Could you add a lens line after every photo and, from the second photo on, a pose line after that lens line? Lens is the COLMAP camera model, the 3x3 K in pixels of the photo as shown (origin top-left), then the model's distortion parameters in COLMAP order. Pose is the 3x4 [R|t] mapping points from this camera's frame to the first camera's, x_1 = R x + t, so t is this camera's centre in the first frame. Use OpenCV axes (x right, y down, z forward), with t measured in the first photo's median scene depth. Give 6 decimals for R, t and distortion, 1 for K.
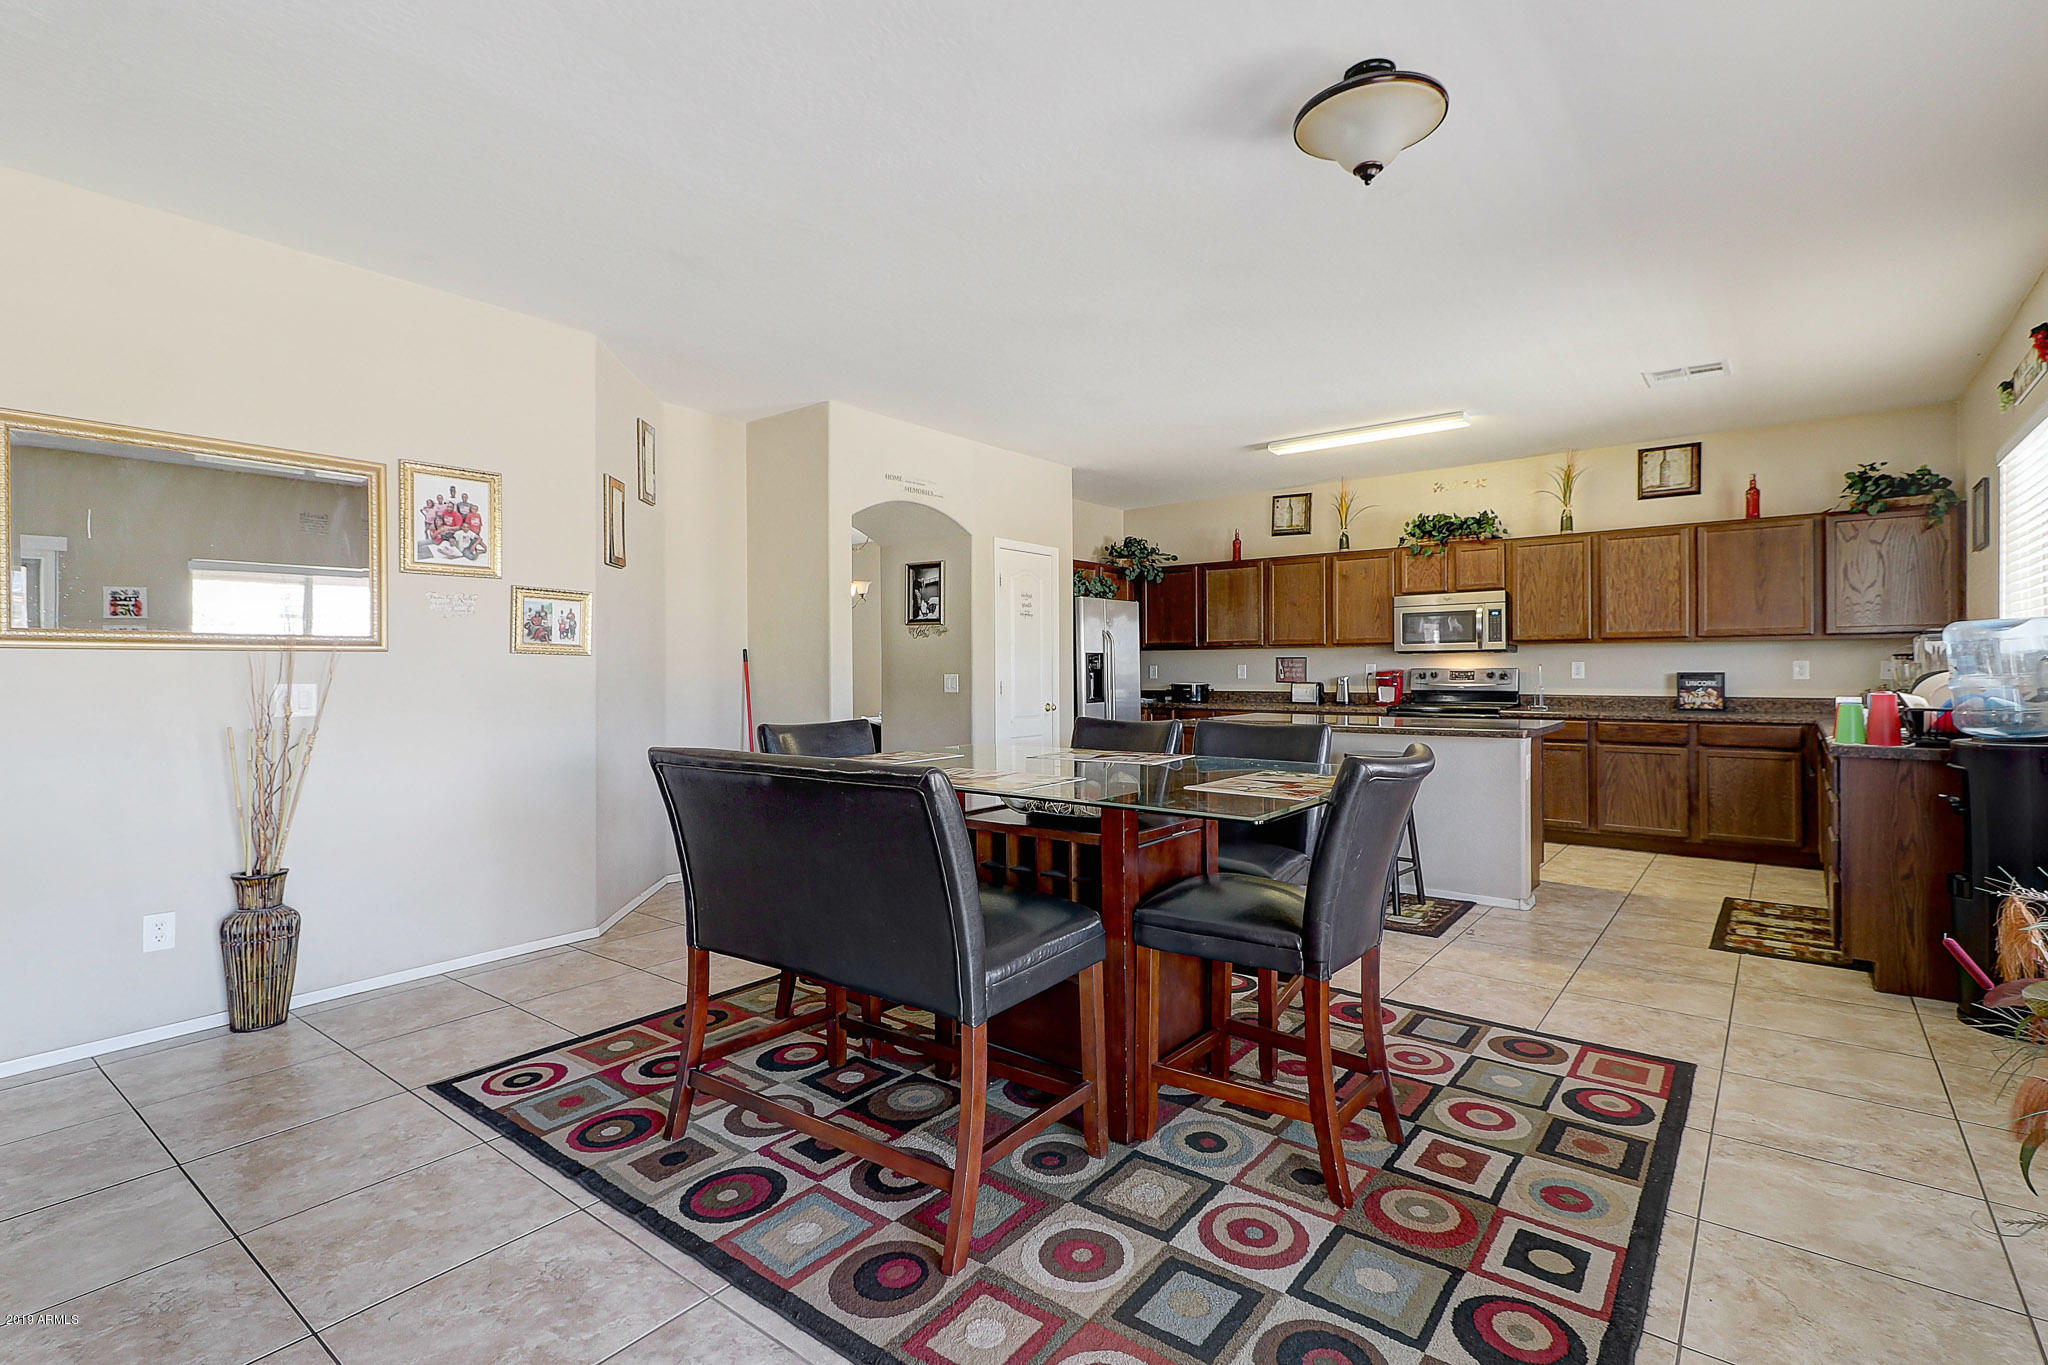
lens RADIAL K [[951.9, 0, 960.7], [0, 951.9, 672.4], [0, 0, 1]] dist [-0.016877, -0.002749]
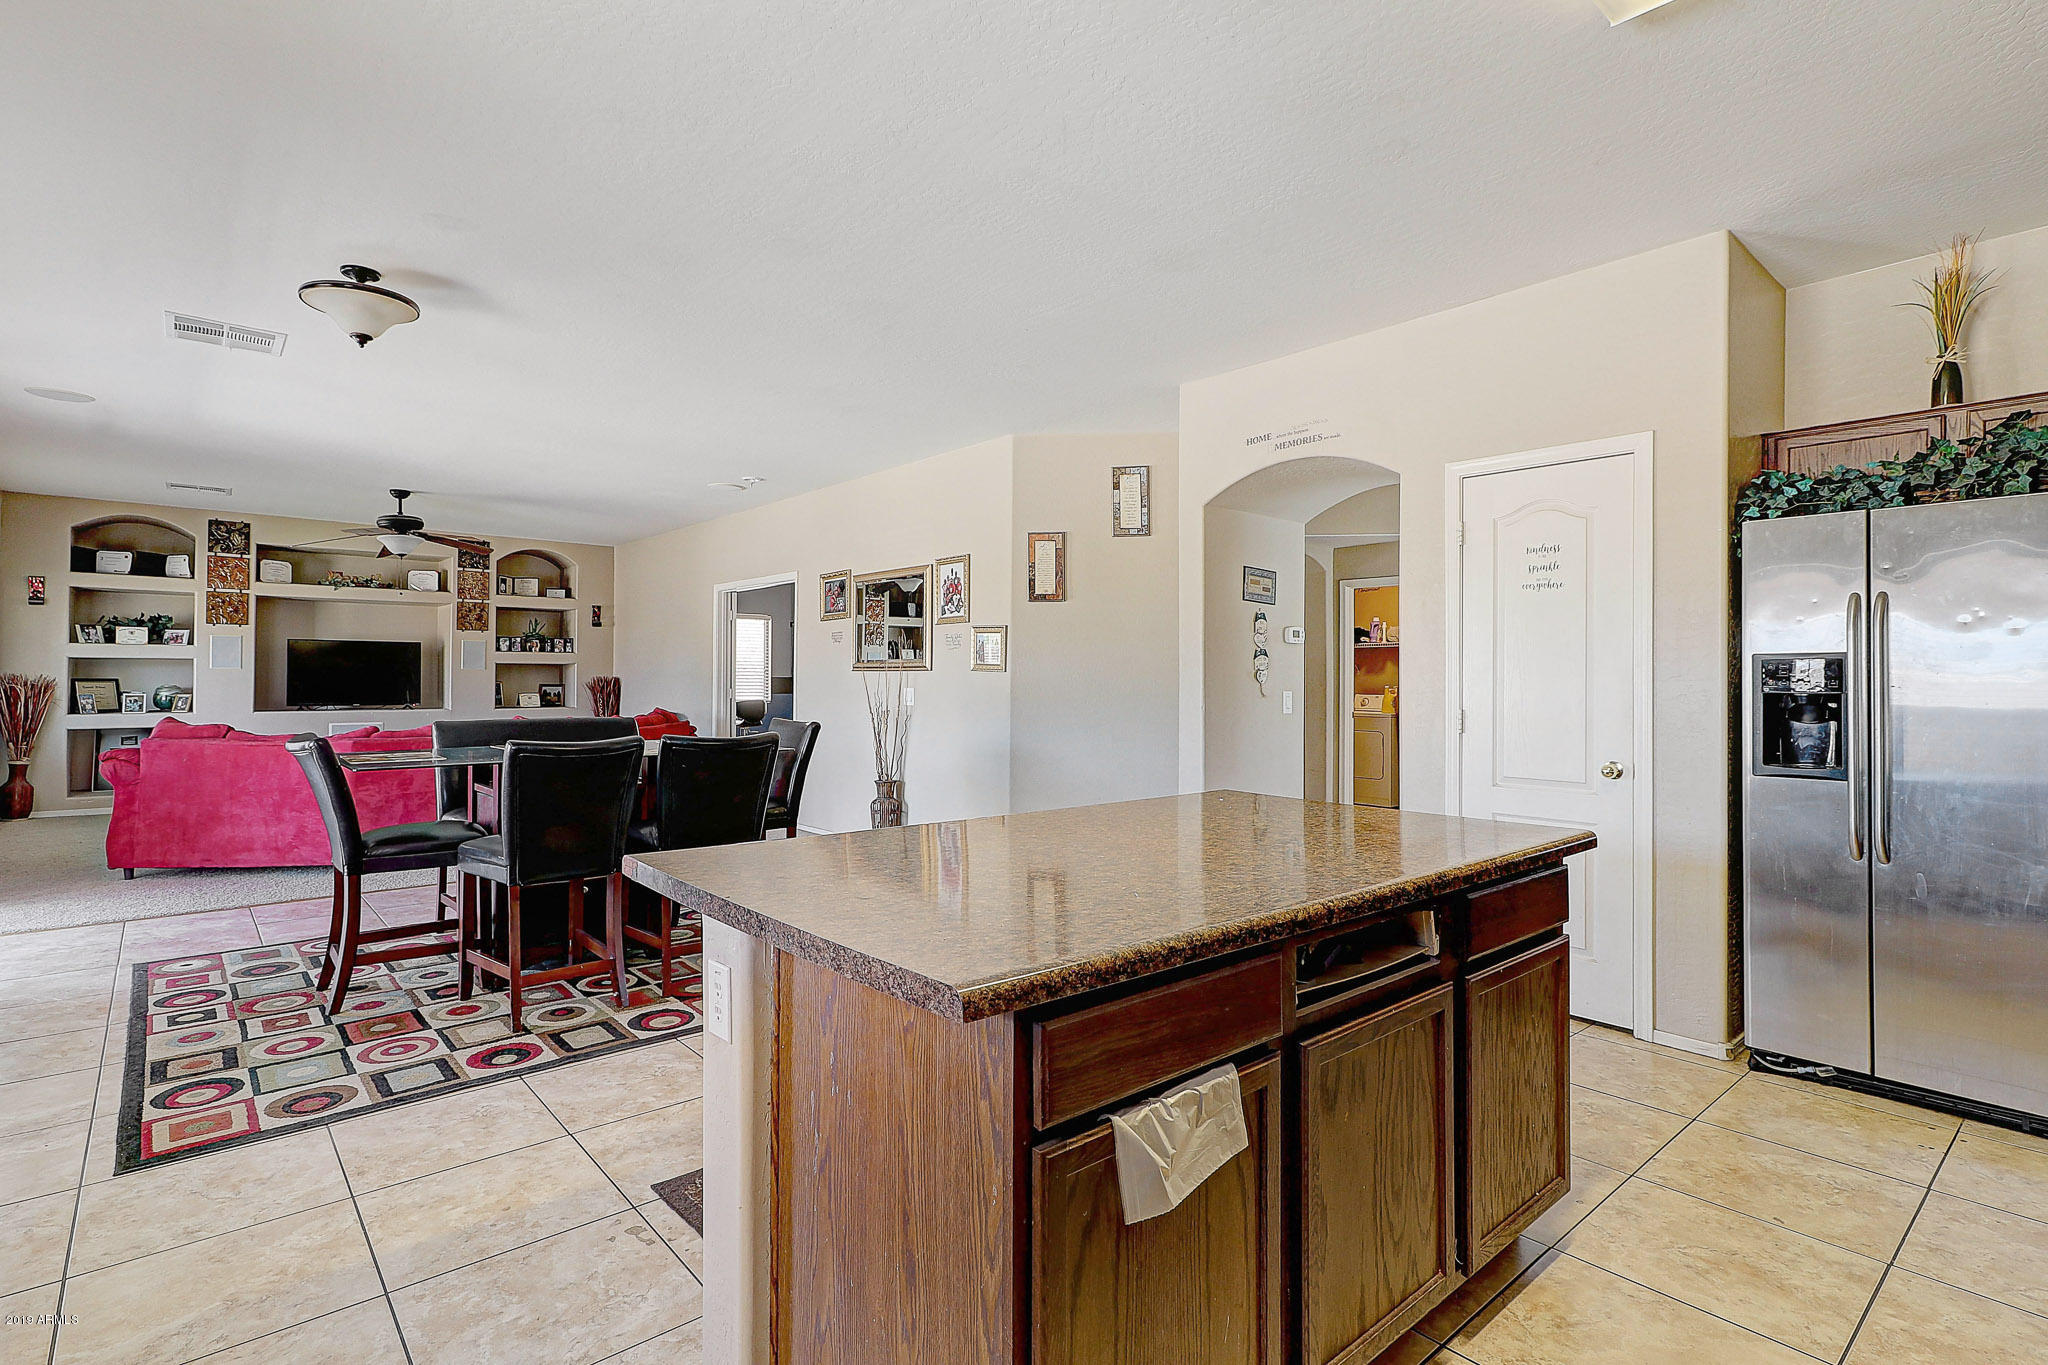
lens RADIAL K [[980.2, 0, 1028.3], [0, 980.2, 664.0], [0, 0, 1]] dist [0.007179, -0.001525]
pose [[-0.133682, -0.010166, -0.990972, 0.691032], [-0.006444, 0.999935, -0.009389, -0.012023], [0.991003, 0.005130, -0.133739, 0.857042]]
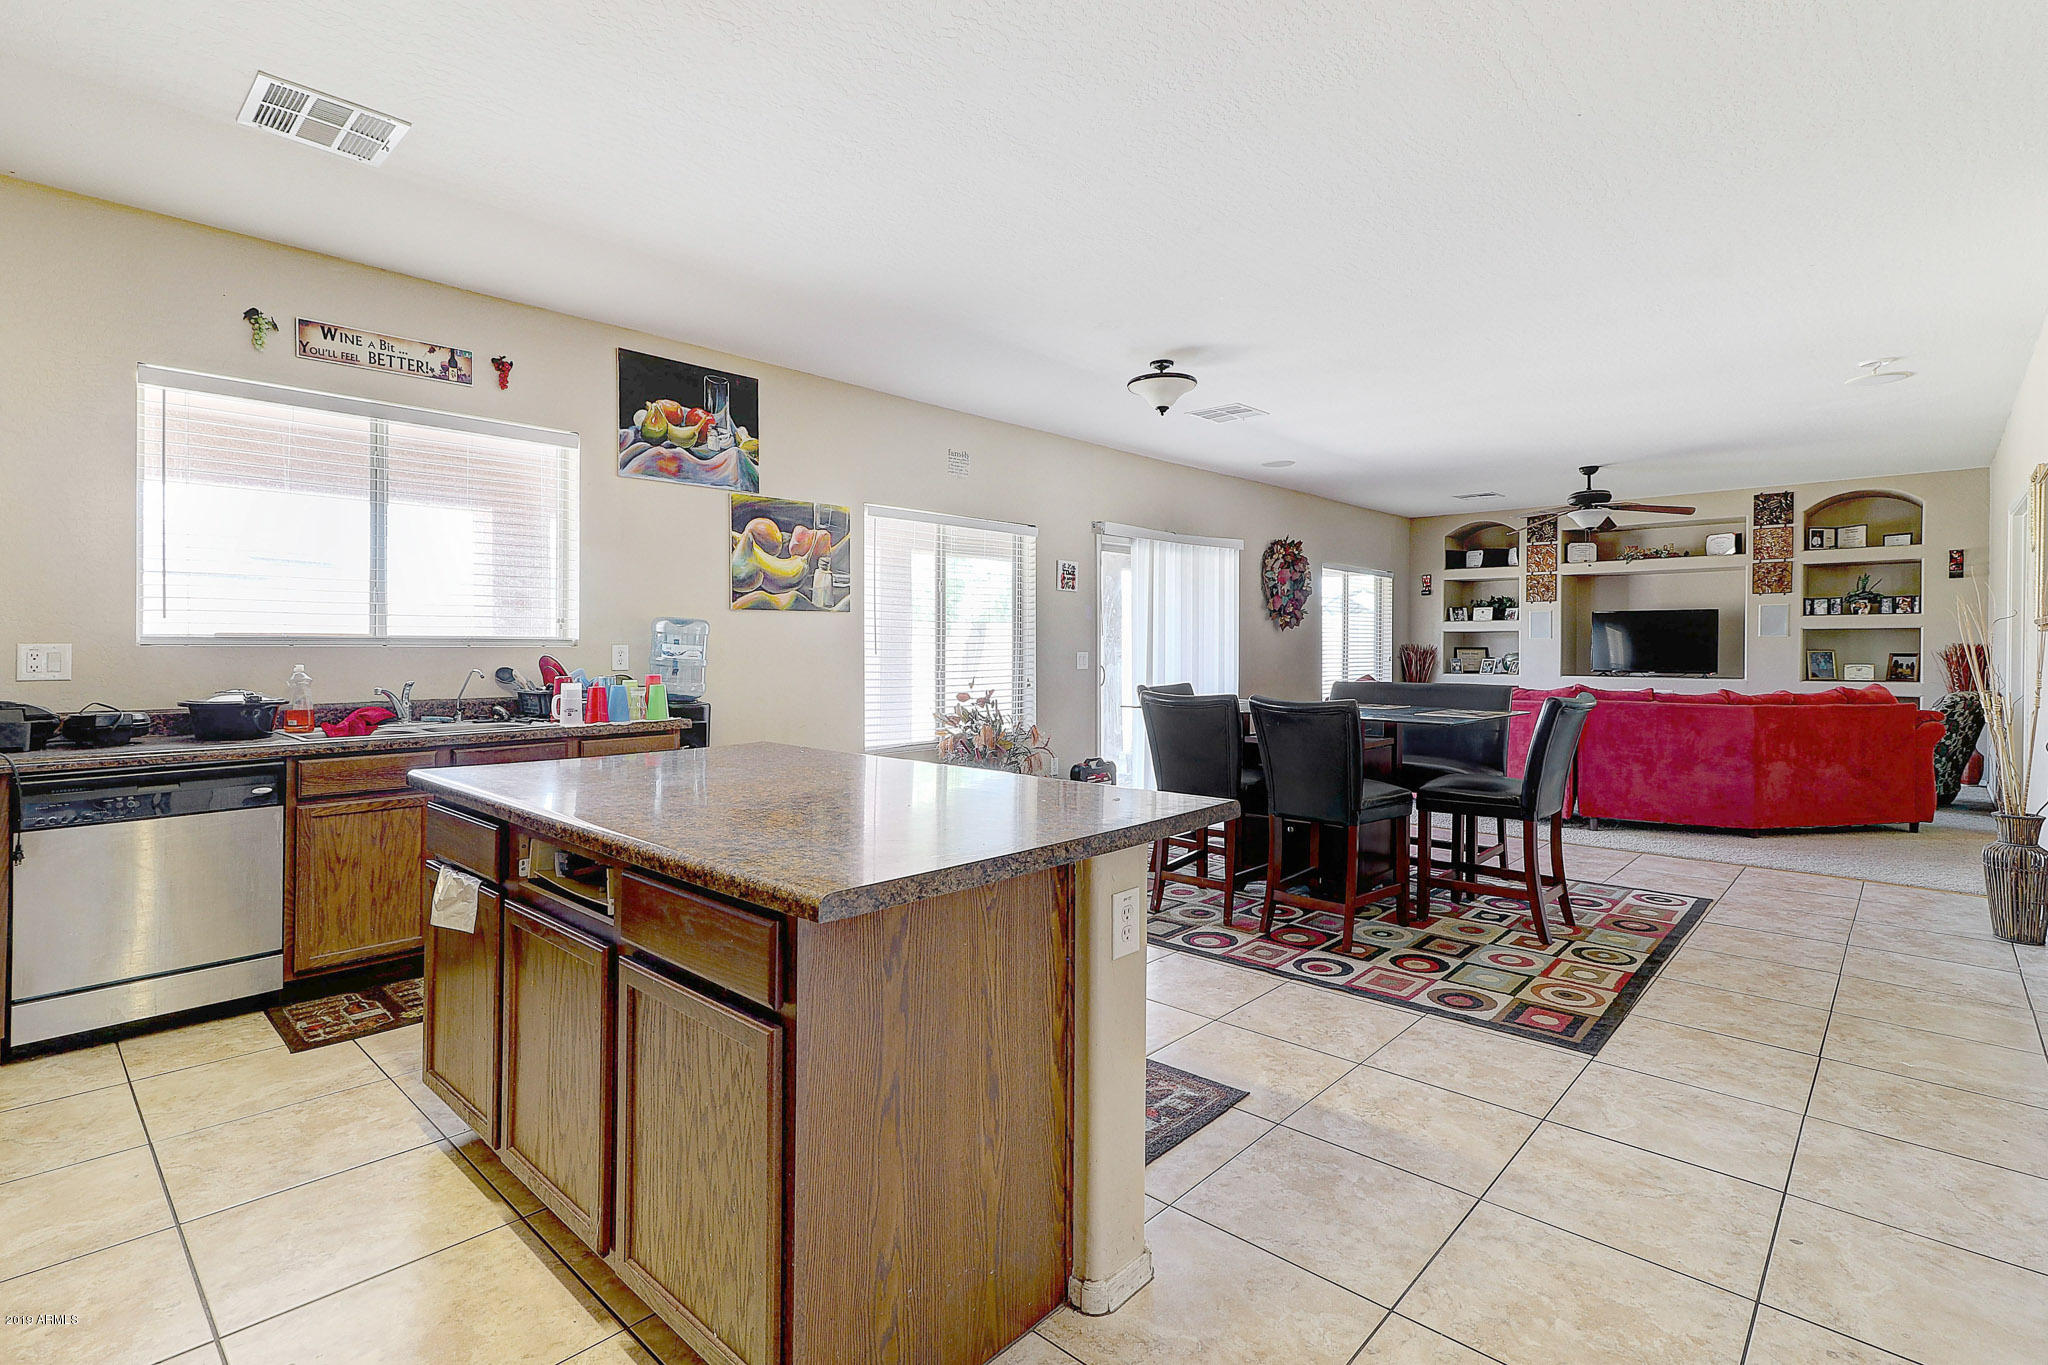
lens RADIAL K [[980.2, 0, 1050.7], [0, 980.2, 629.7], [0, 0, 1]] dist [0.007179, -0.001525]
pose [[-0.999958, 0.004805, 0.007823, 0.263981], [0.004701, 0.999901, -0.013295, -0.008152], [-0.007886, -0.013258, -0.999881, 1.219232]]
